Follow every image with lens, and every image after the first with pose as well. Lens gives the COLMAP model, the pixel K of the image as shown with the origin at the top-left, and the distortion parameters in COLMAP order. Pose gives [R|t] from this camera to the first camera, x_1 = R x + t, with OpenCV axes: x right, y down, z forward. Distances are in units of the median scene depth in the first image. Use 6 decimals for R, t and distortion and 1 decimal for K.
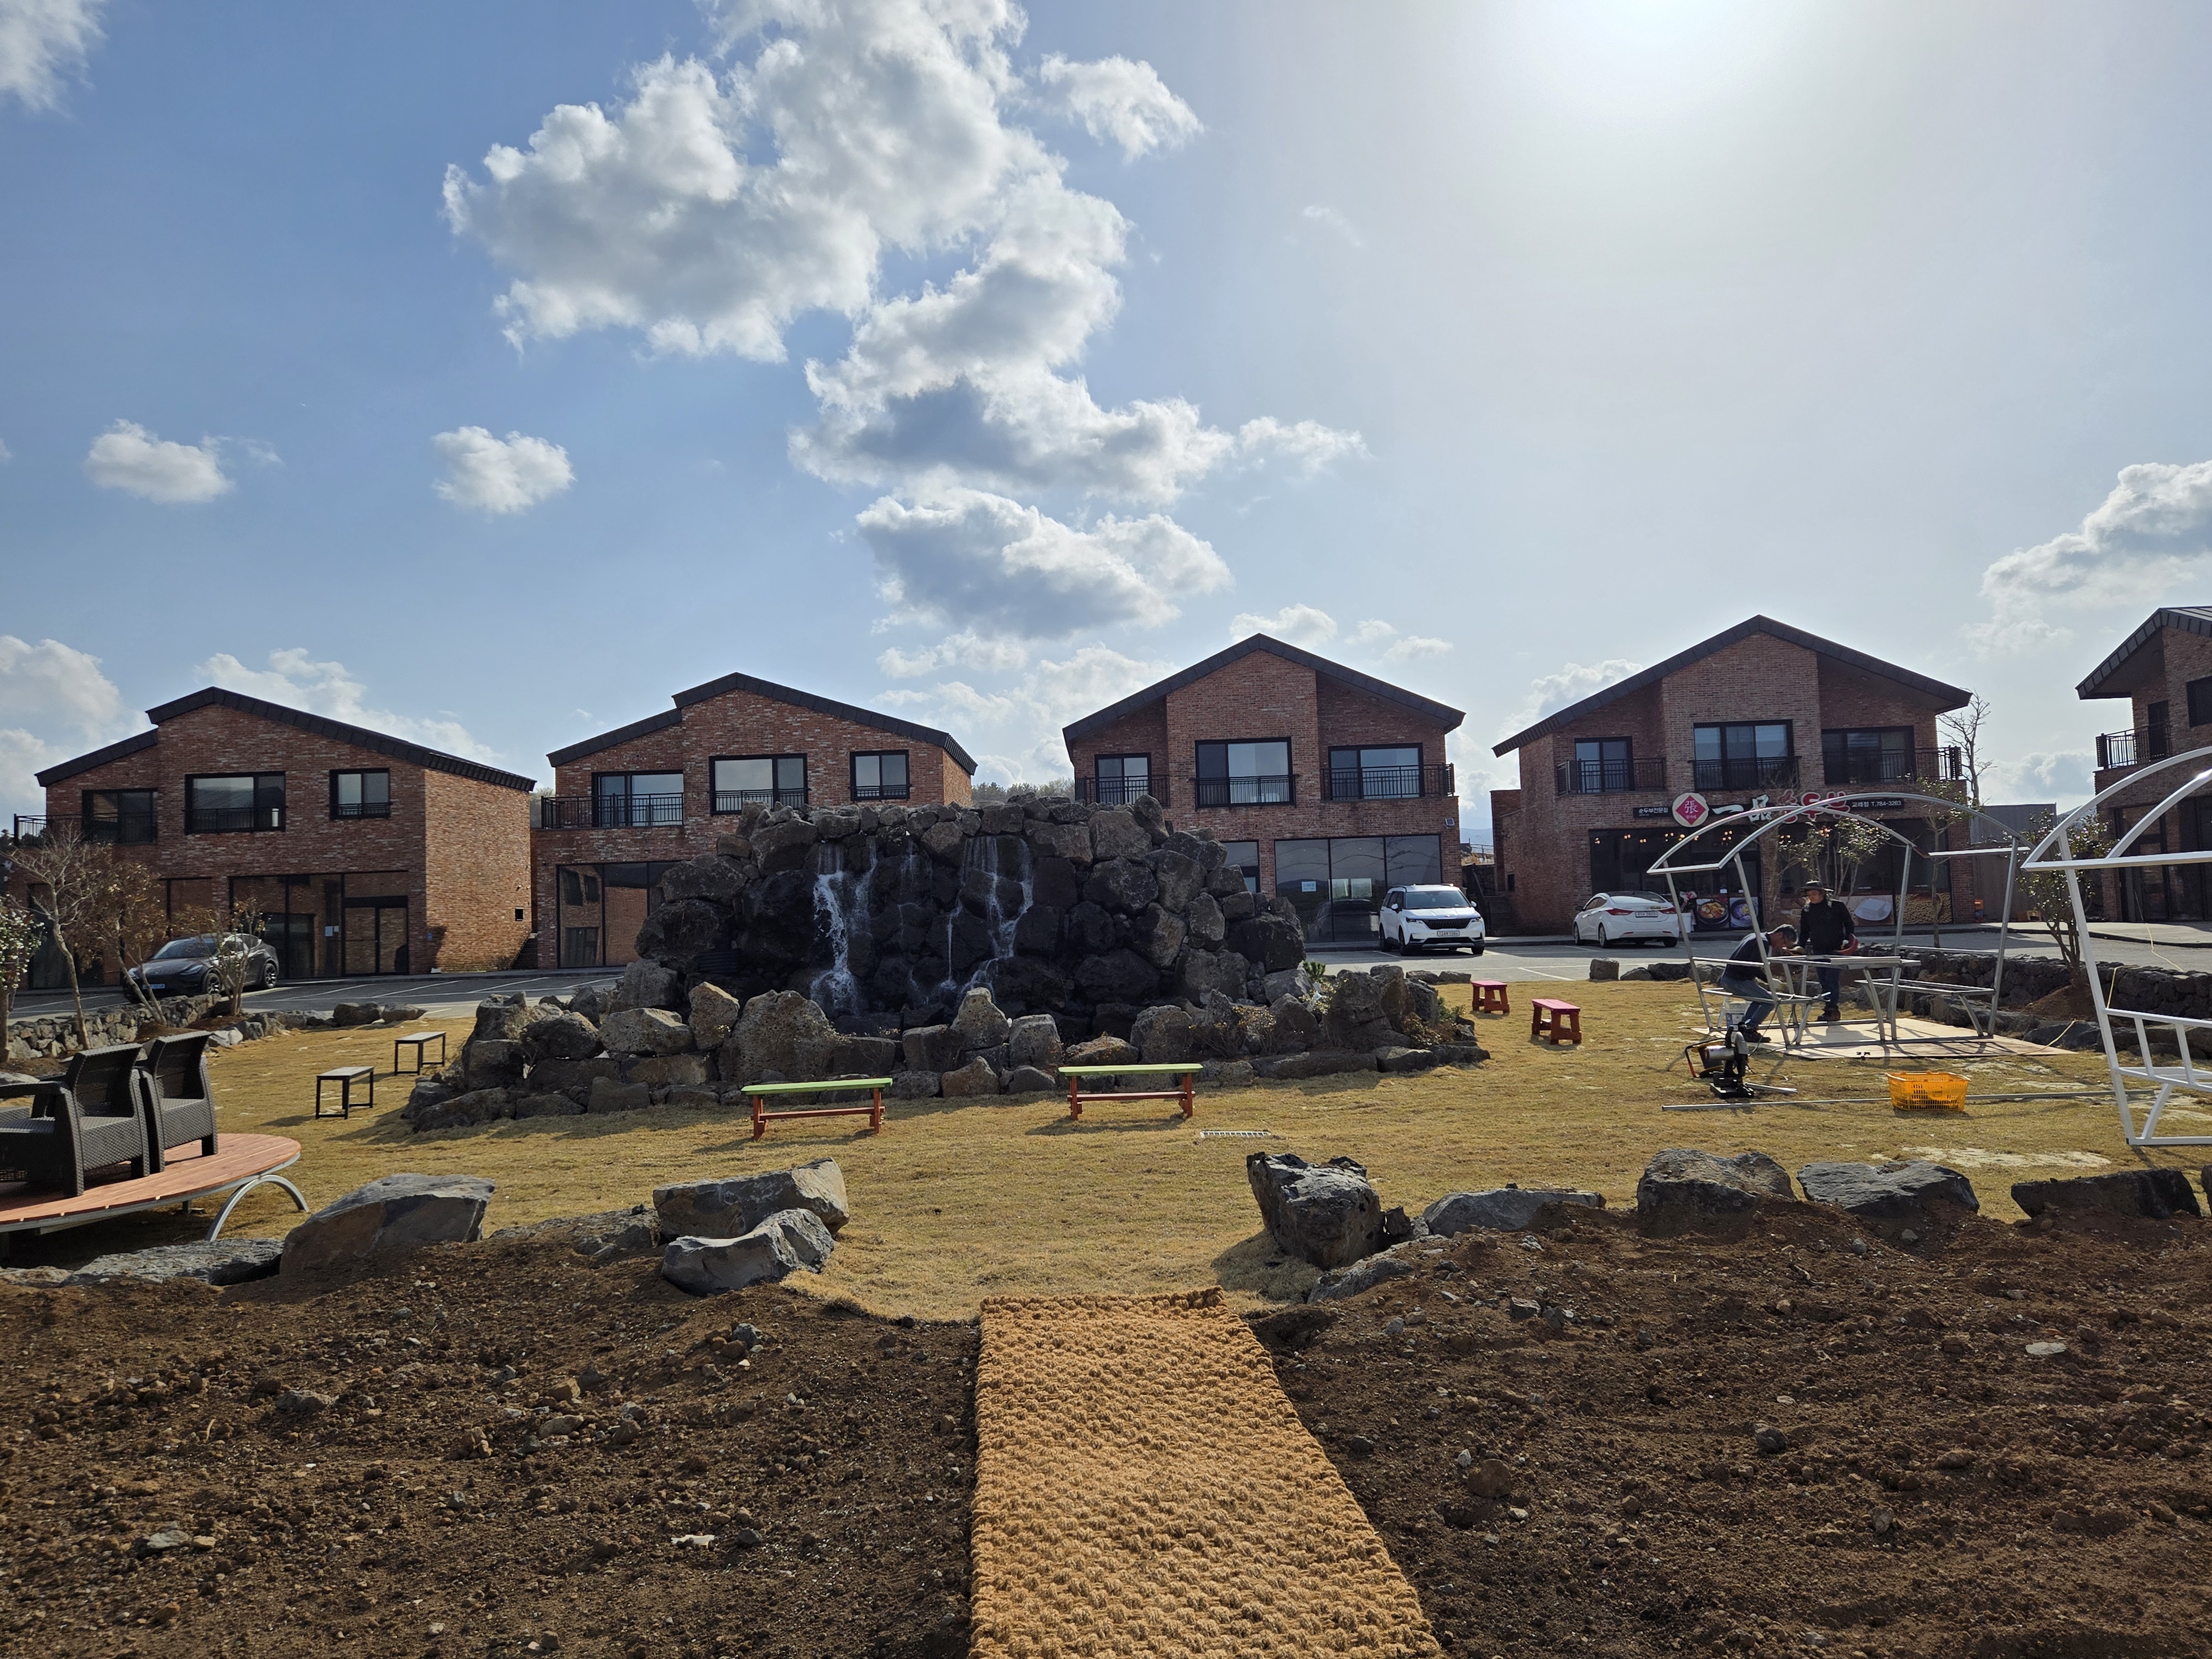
lens RADIAL K [[1570.1, 0, 1117.4], [0, 1570.1, 846.8], [0, 0, 1]] dist [0.086670, -0.007640]
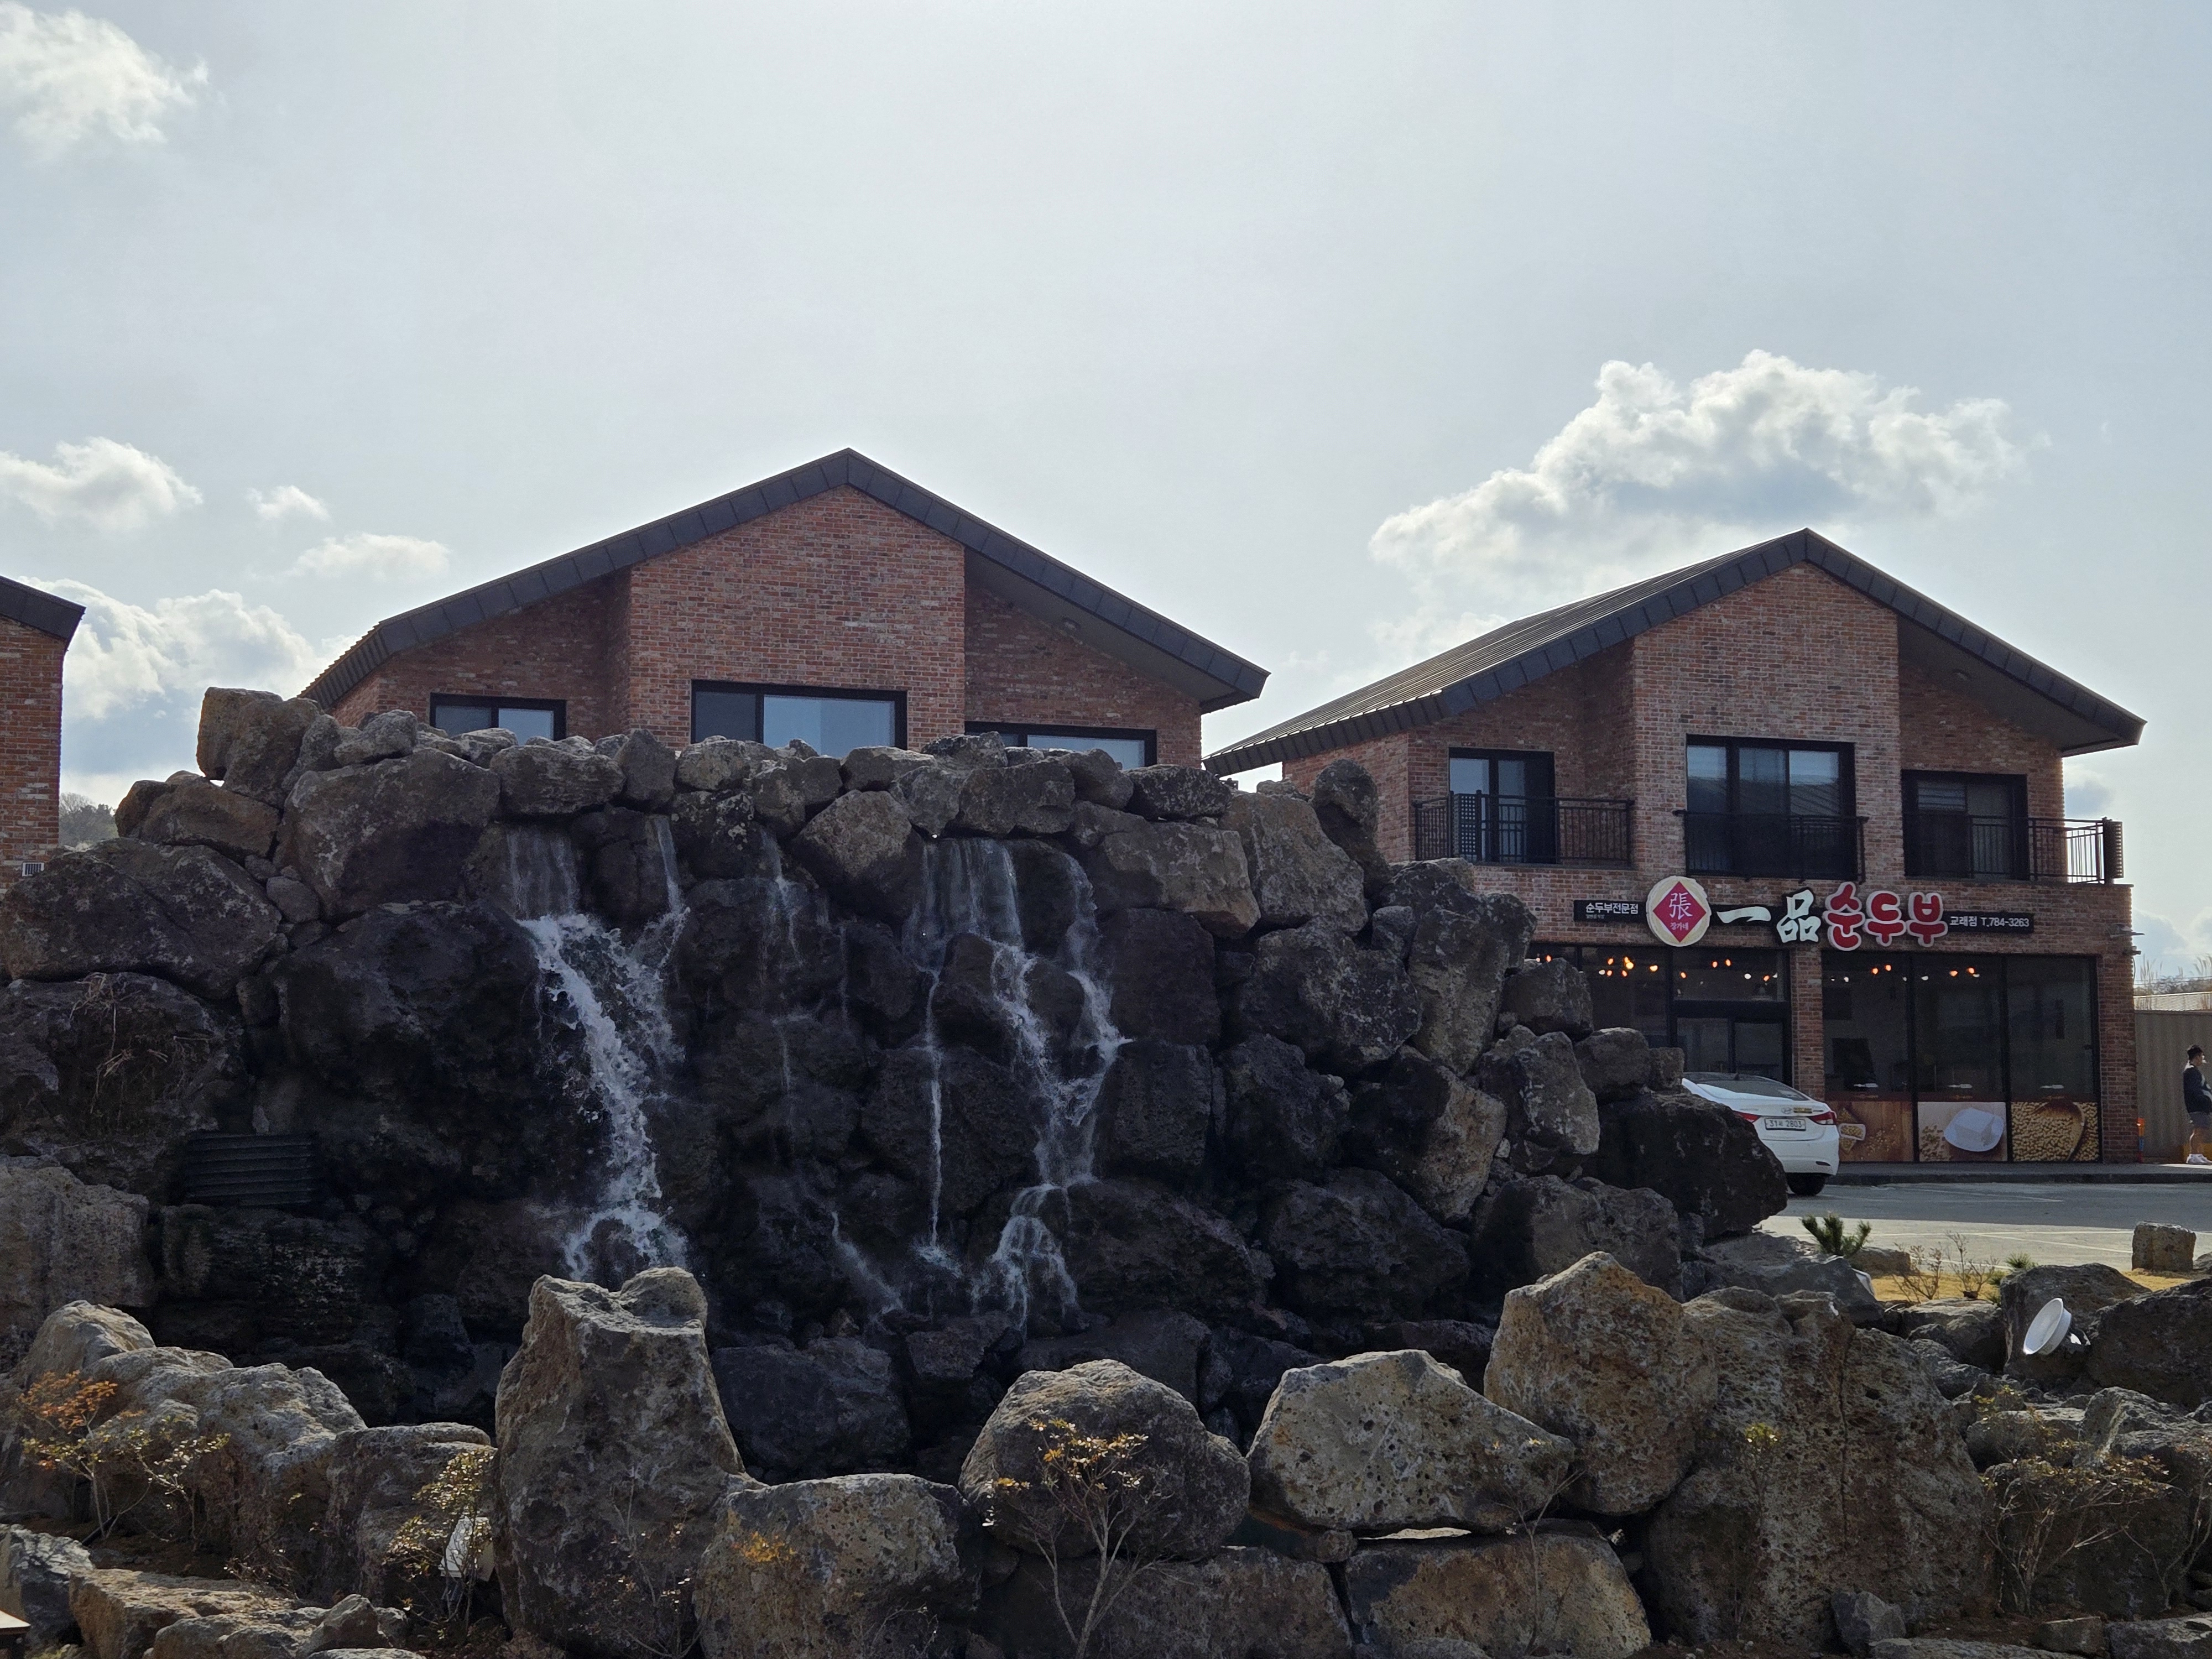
lens RADIAL K [[3169.9, 0, 1100.4], [0, 3169.9, 832.2], [0, 0, 1]] dist [0.093707, 0.000000]
pose [[0.929030, 0.068391, 0.363628, -0.160783], [-0.052184, 0.997164, -0.054222, 0.014710], [-0.366305, 0.031398, 0.929965, 0.160960]]
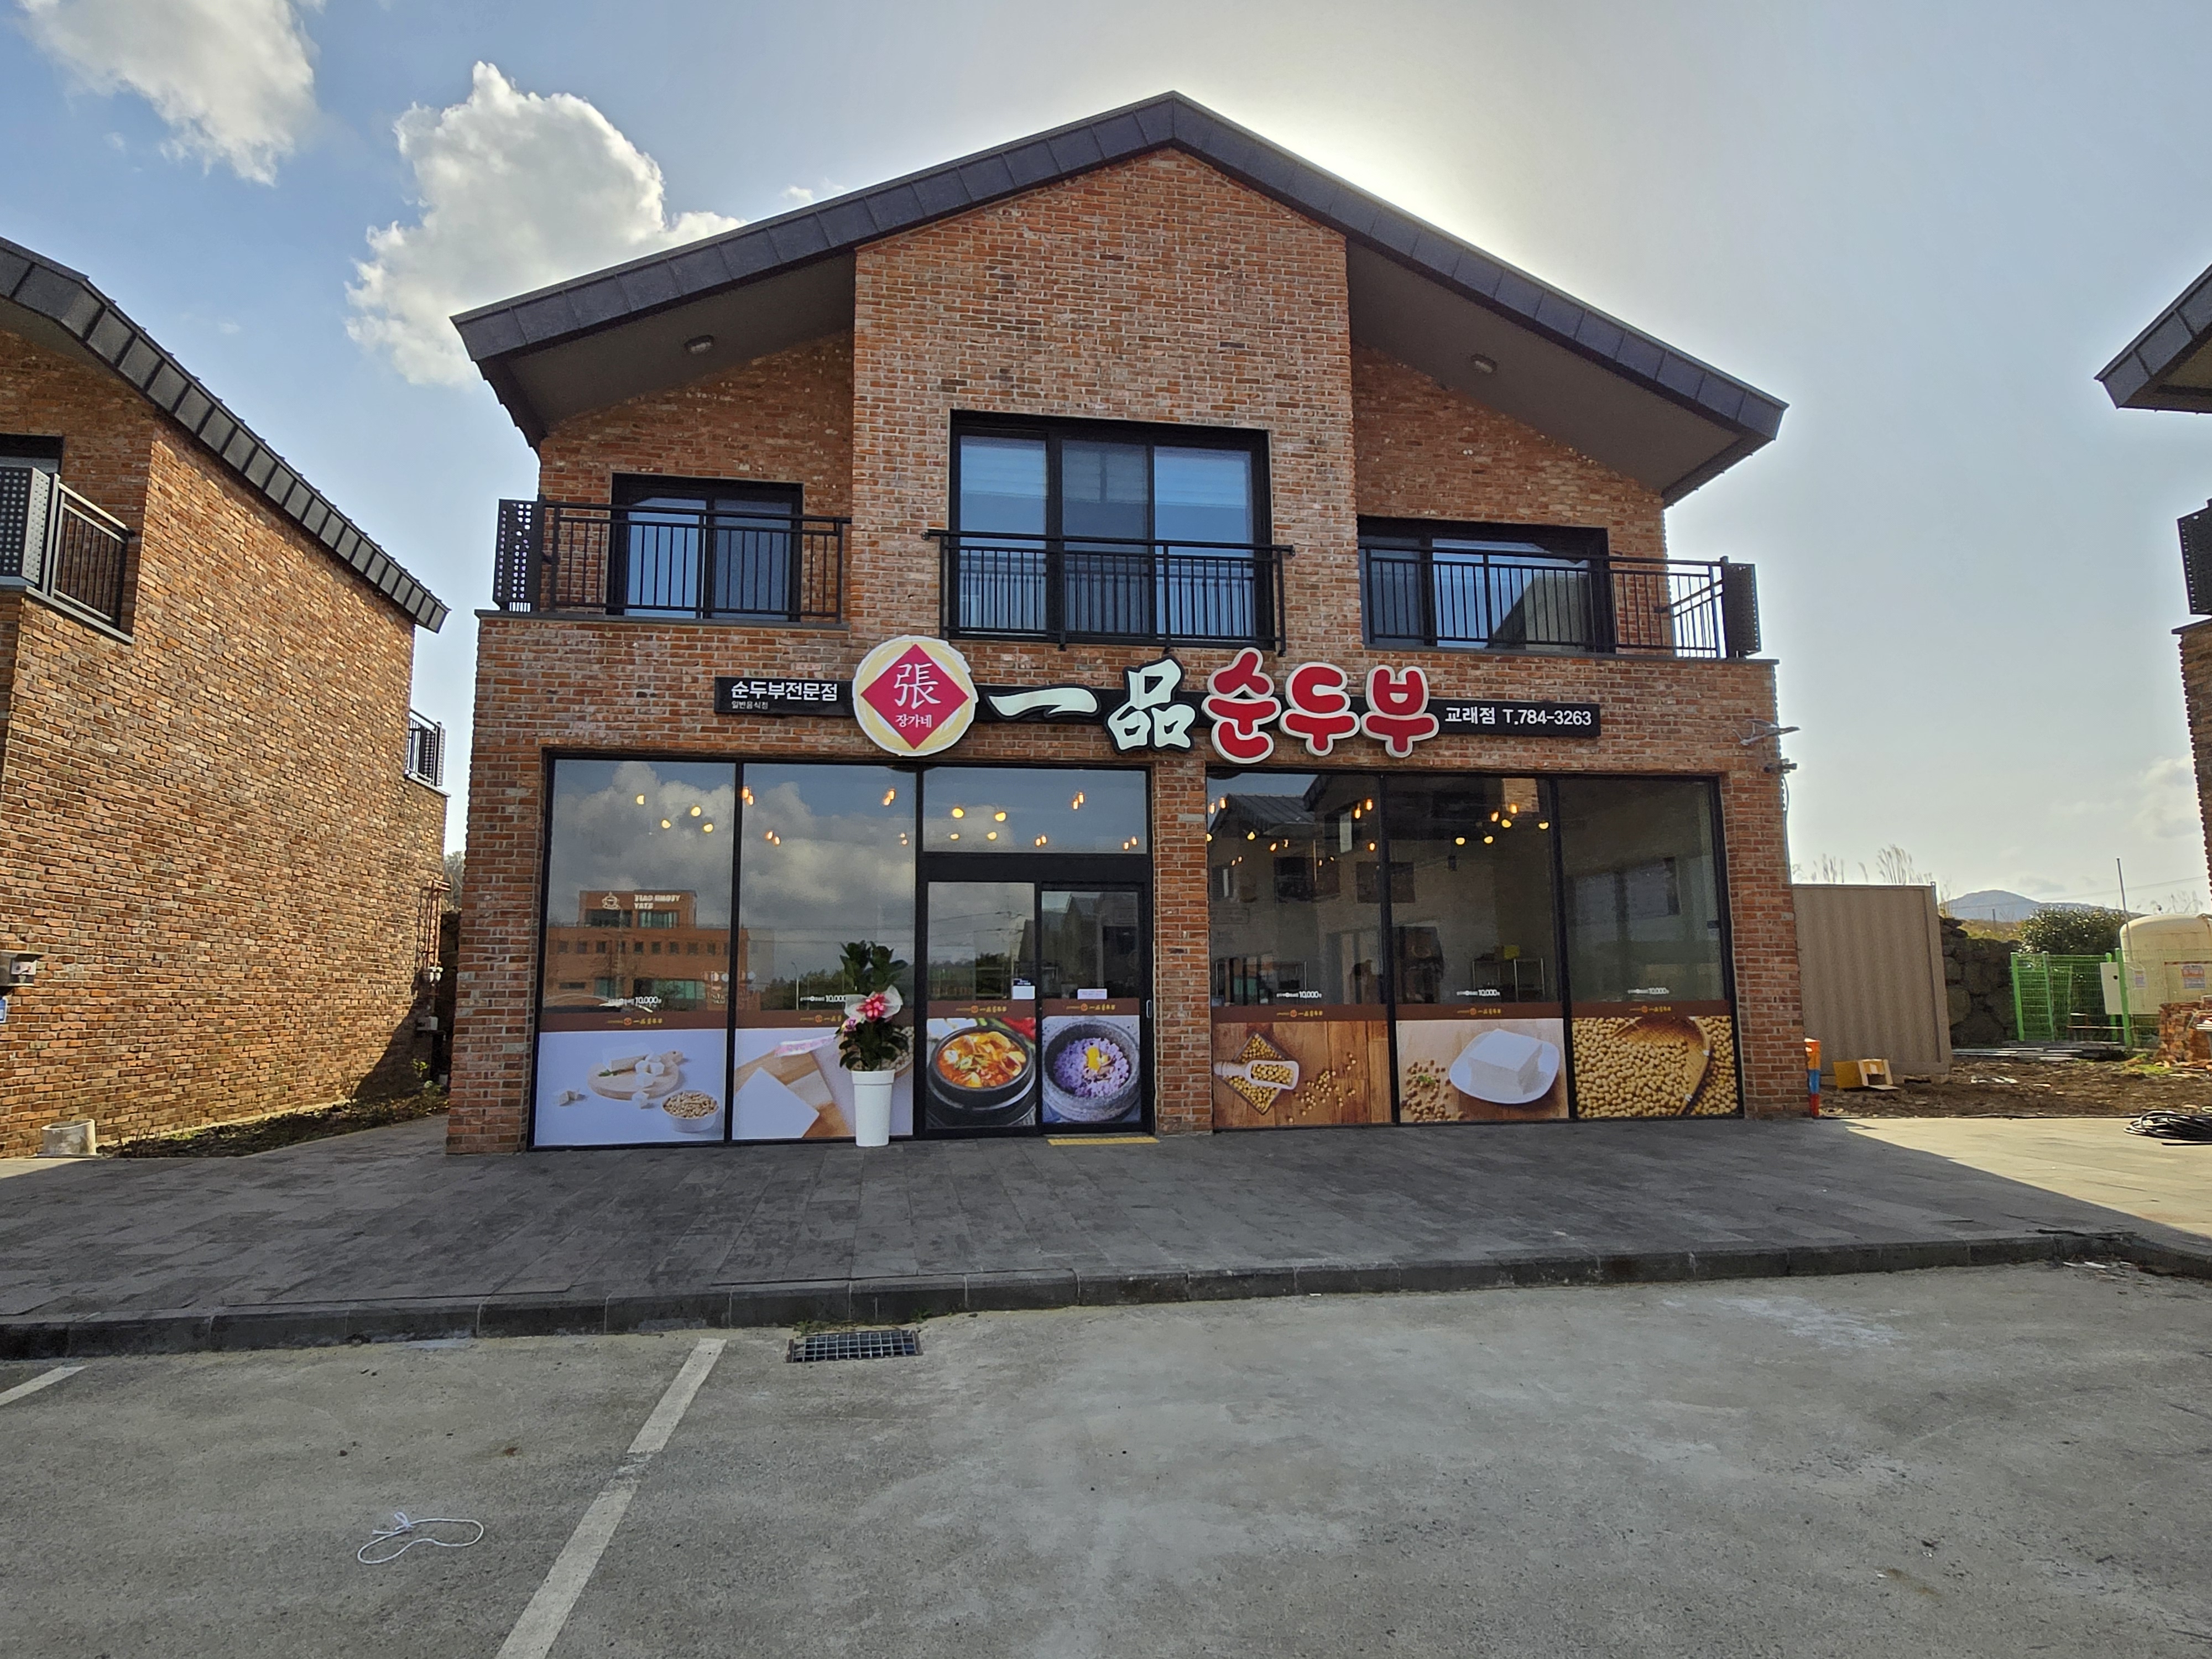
lens RADIAL K [[1286.2, 0, 1085.9], [0, 1286.2, 807.9], [0, 0, 1]] dist [0.002984, -0.002262]
pose [[0.986805, 0.050673, 0.153779, 0.360748], [-0.036690, 0.995041, -0.092448, 0.016336], [-0.157701, 0.085586, 0.983771, 0.783010]]
